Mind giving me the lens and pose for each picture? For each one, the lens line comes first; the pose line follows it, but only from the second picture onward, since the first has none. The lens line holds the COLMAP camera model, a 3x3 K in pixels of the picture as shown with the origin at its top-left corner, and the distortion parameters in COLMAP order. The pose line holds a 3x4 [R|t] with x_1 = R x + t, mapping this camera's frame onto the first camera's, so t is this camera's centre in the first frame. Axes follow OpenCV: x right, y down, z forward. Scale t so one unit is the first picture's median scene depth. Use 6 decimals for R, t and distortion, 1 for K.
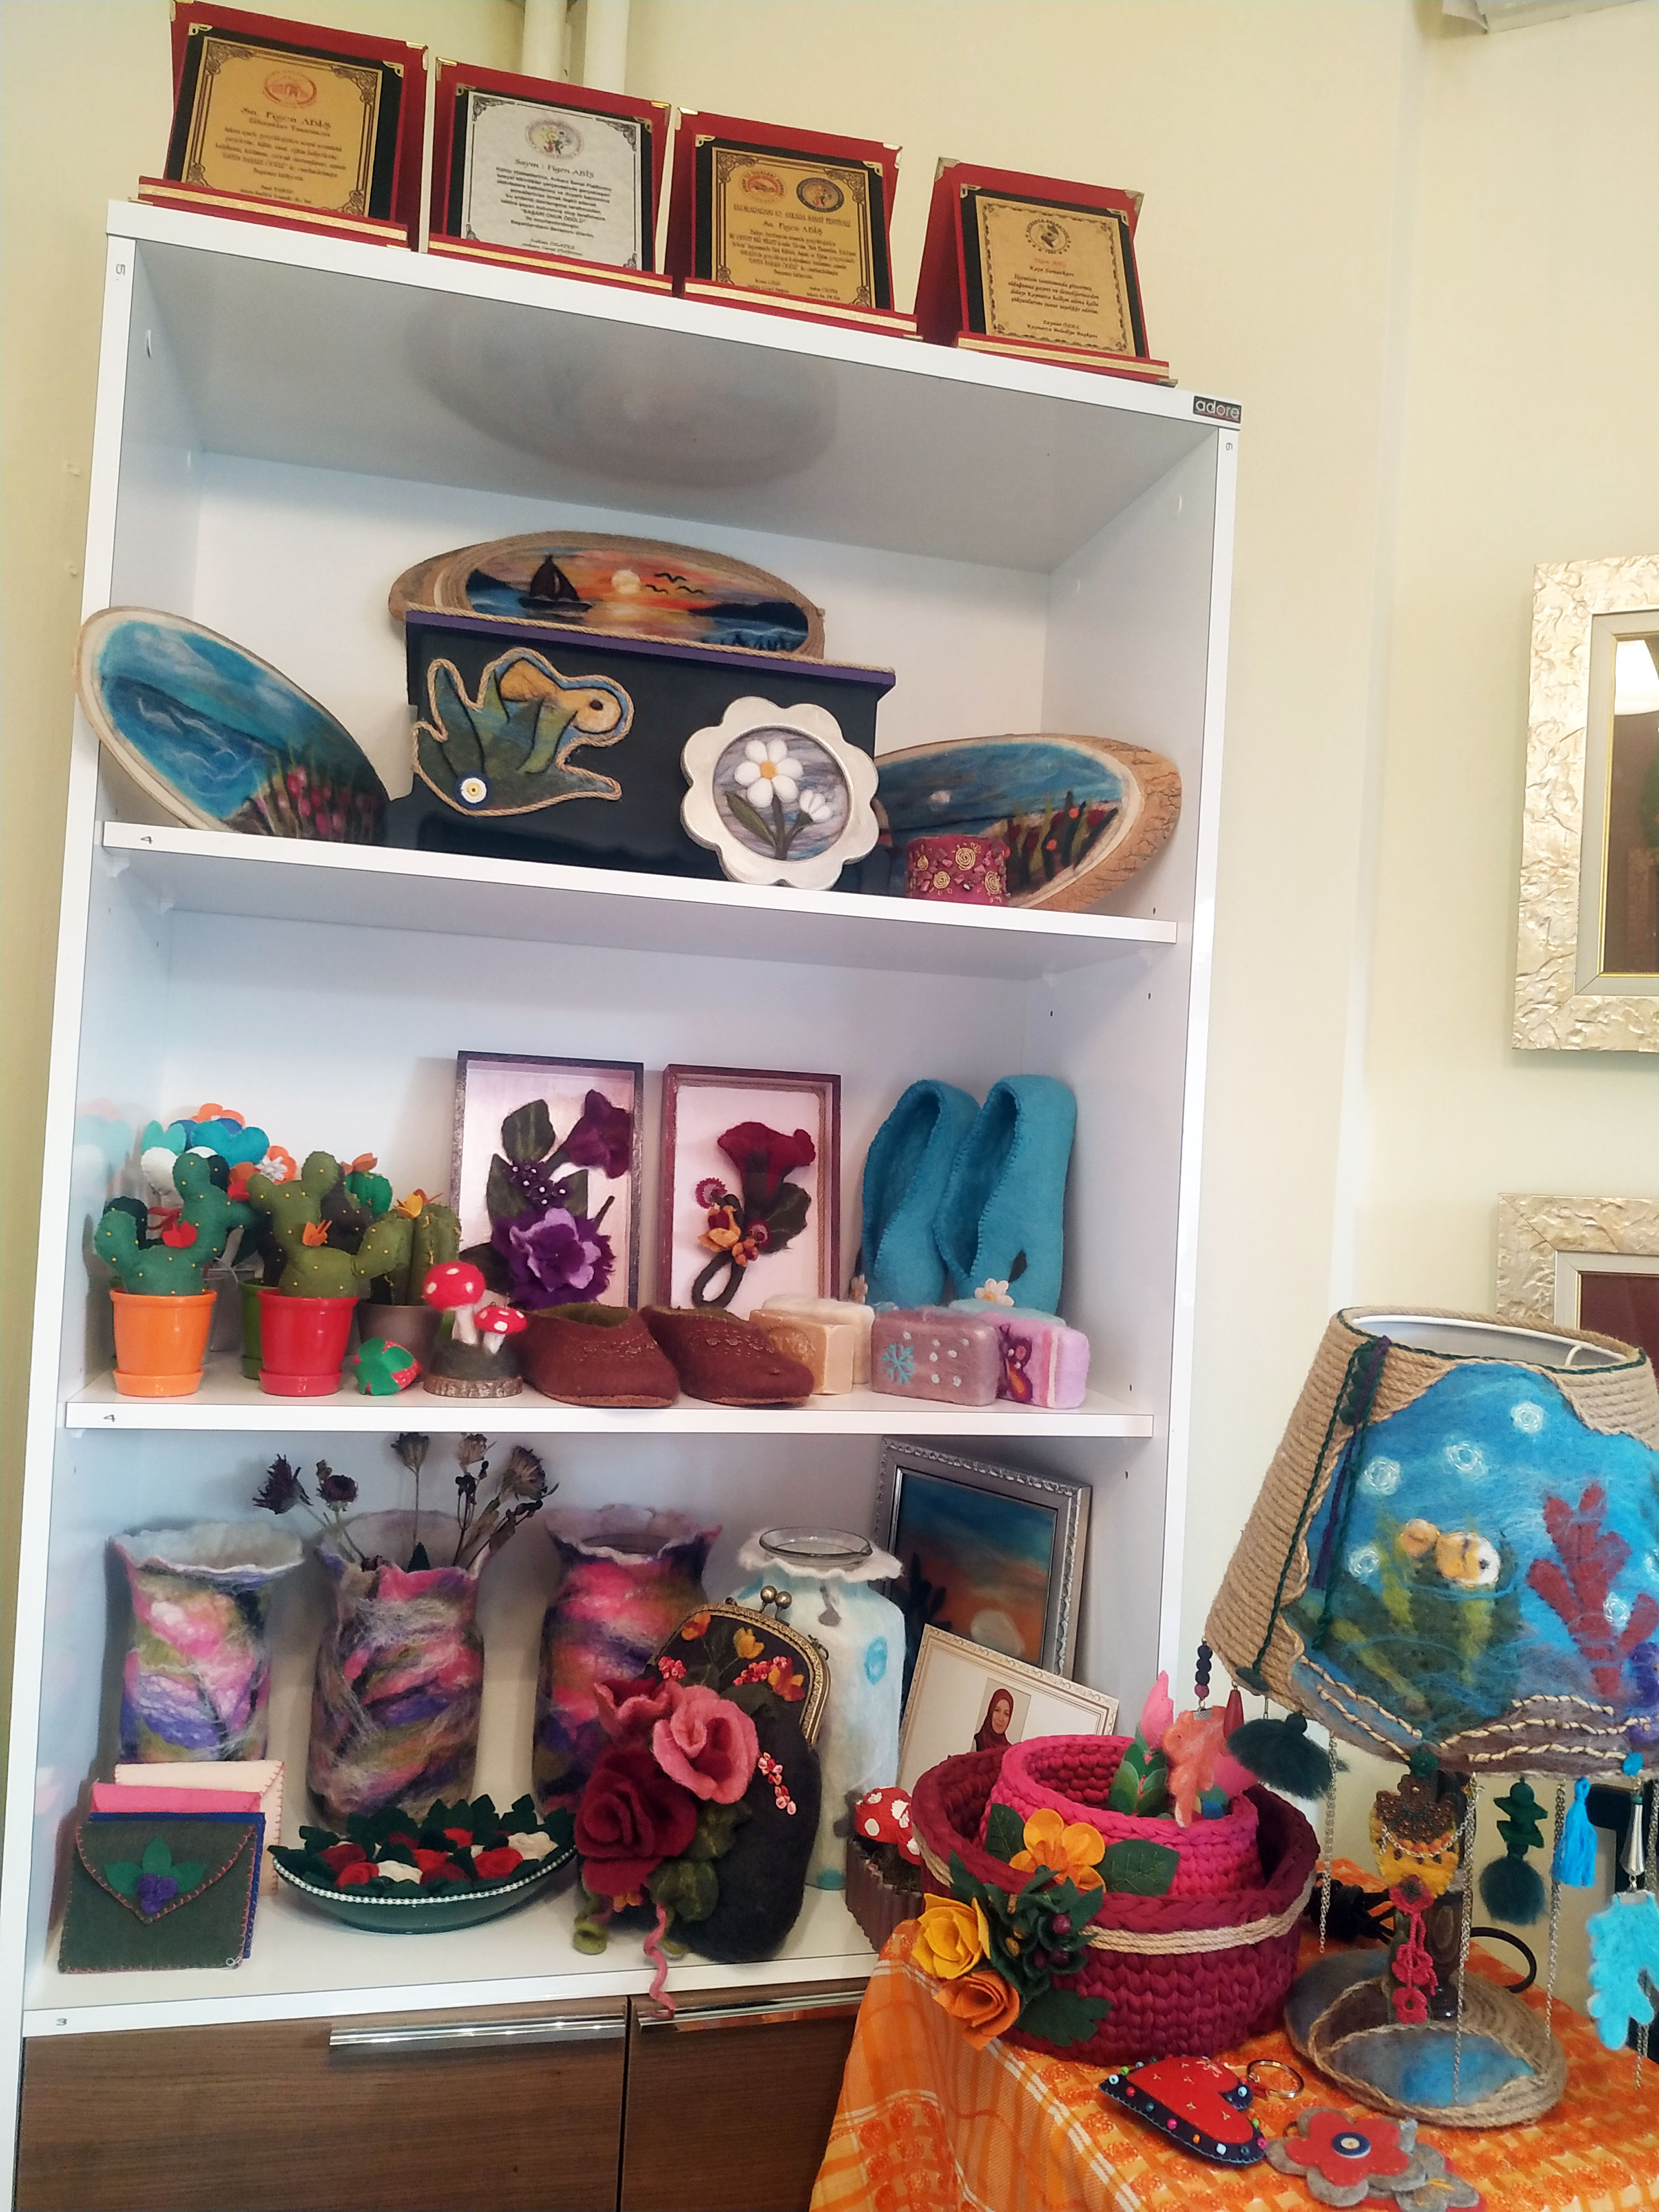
lens RADIAL K [[1590.0, 0, 829.5], [0, 1590.0, 1106.0], [0, 0, 1]] dist [0.038353, -0.057827]
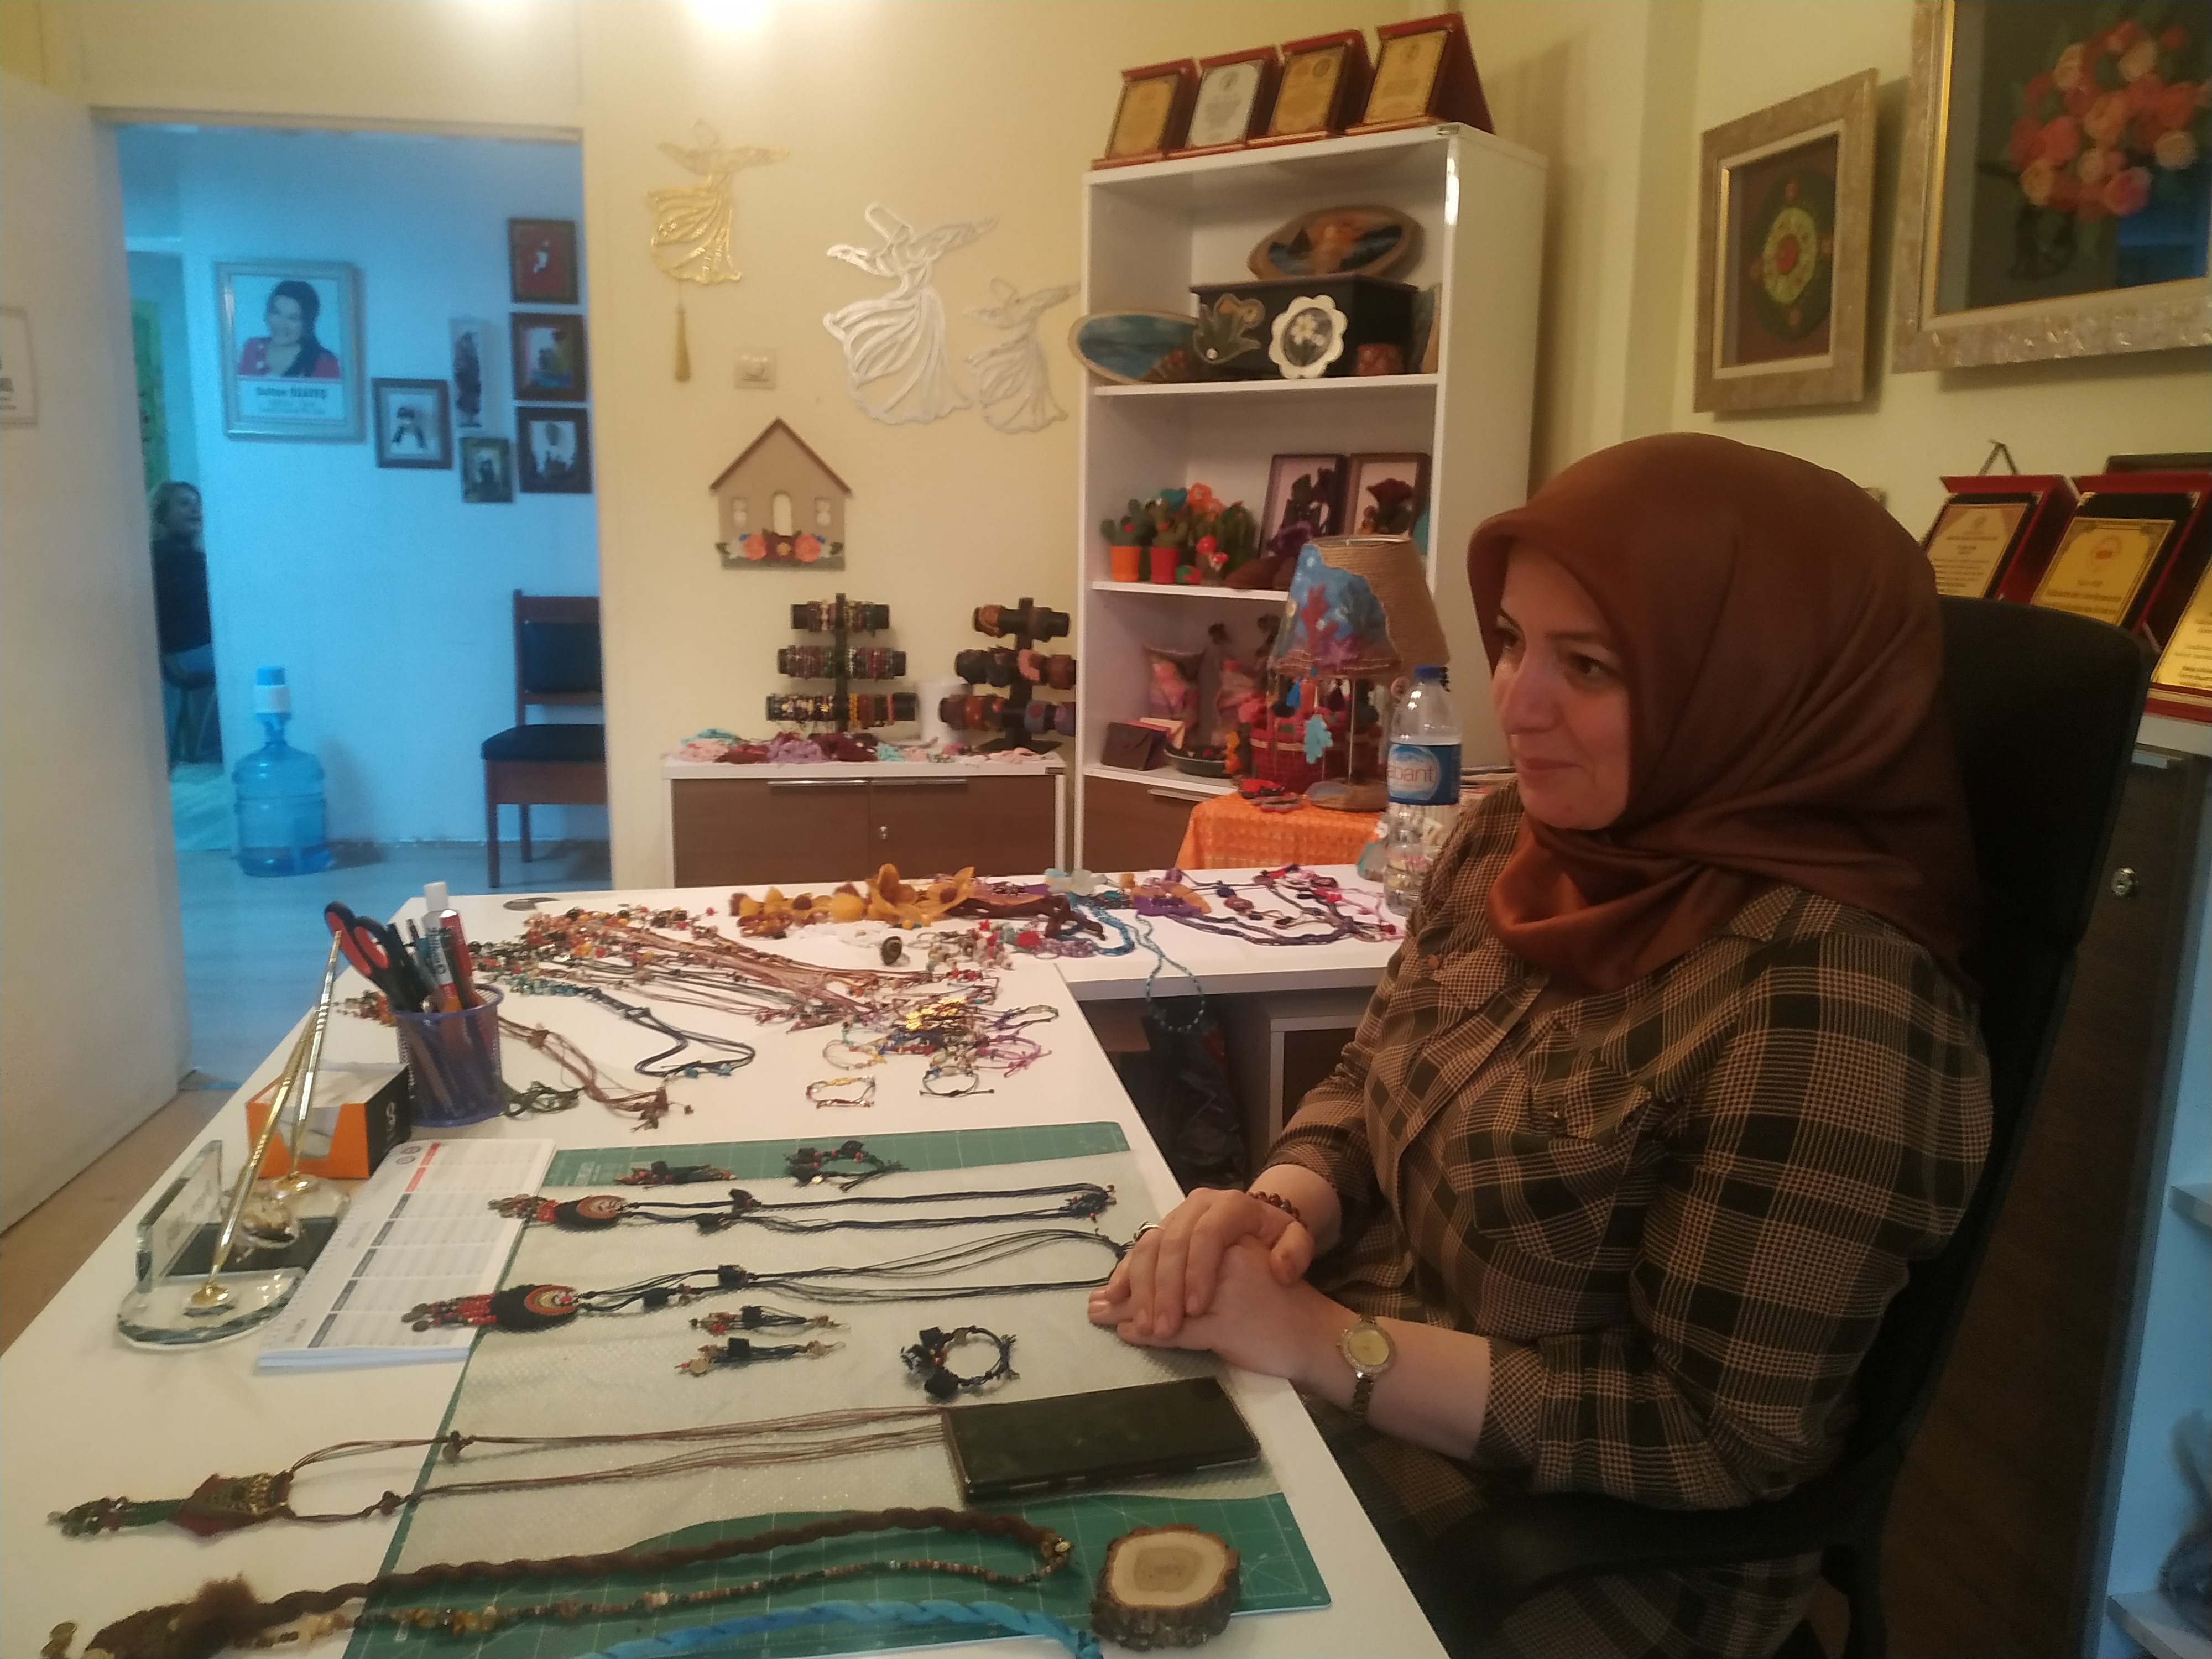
lens RADIAL K [[1590.0, 0, 1101.2], [0, 1590.0, 760.5], [0, 0, 1]] dist [0.038353, -0.057827]
pose [[0.601812, 0.086851, -0.793901, 1.650238], [0.032727, 0.990552, 0.133173, 0.099697], [0.797967, -0.106127, 0.593284, -0.701315]]
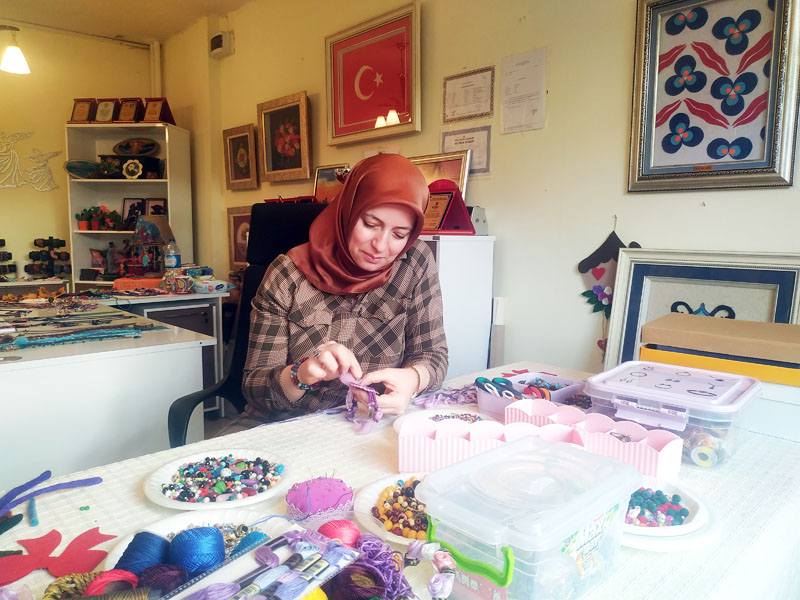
lens RADIAL K [[595.6, 0, 400.0], [0, 595.6, 300.0], [0, 0, 1]] dist [0.004759, 0.001507]
pose [[0.941426, -0.009823, -0.337078, 2.623715], [0.049281, 0.992852, 0.108704, 0.273954], [0.333600, -0.118948, 0.935180, -1.899931]]
